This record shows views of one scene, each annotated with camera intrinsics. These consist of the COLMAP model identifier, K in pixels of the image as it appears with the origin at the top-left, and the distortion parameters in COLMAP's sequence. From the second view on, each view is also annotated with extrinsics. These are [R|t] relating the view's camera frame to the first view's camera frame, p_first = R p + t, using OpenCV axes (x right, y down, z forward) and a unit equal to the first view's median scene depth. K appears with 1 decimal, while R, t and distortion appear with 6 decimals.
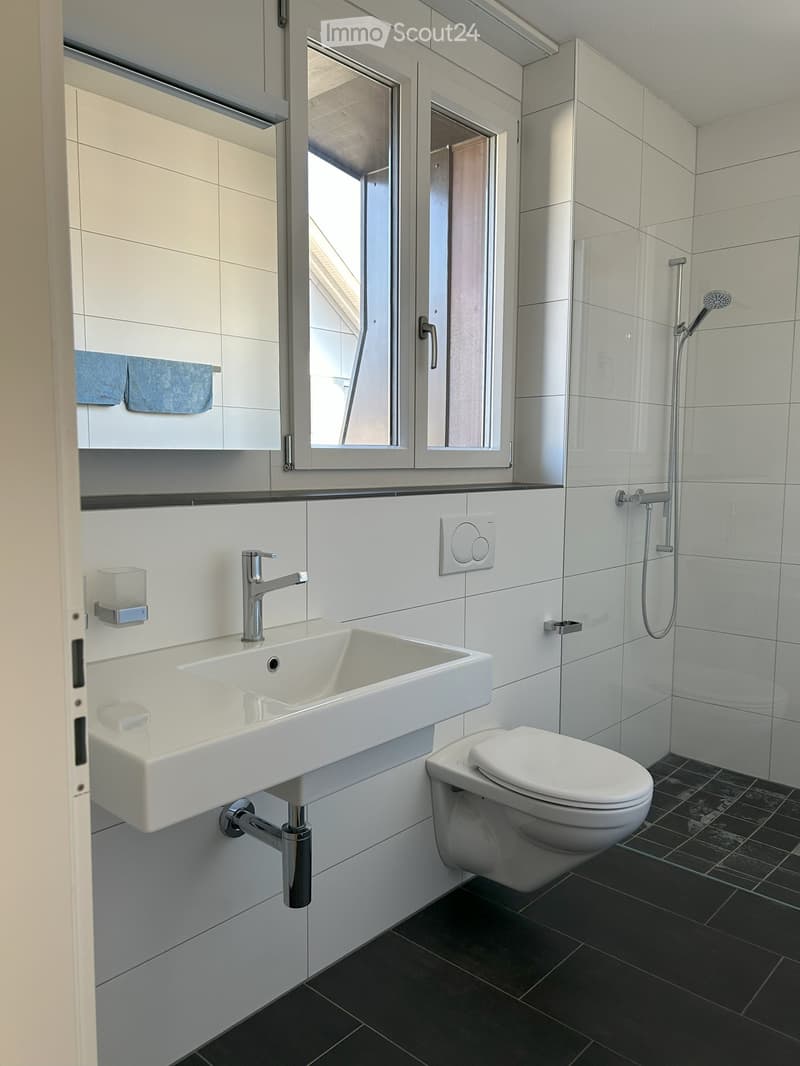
lens RADIAL K [[810.5, 0, 402.0], [0, 810.5, 545.6], [0, 0, 1]] dist [0.066658, -0.069249]
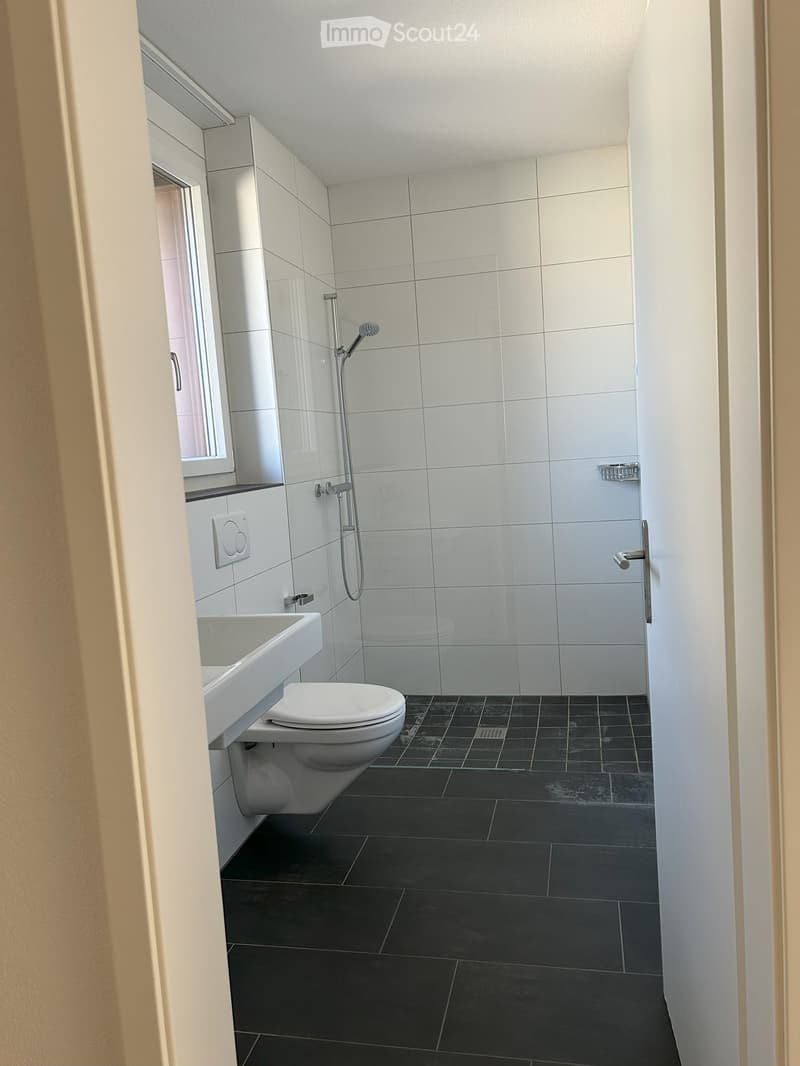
lens RADIAL K [[803.3, 0, 413.2], [0, 803.3, 537.0], [0, 0, 1]] dist [0.067280, -0.087219]
pose [[0.864225, -0.119228, 0.488774, -0.224119], [0.123415, 0.992070, 0.023782, -0.000205], [-0.487733, 0.039769, 0.872086, -0.125573]]
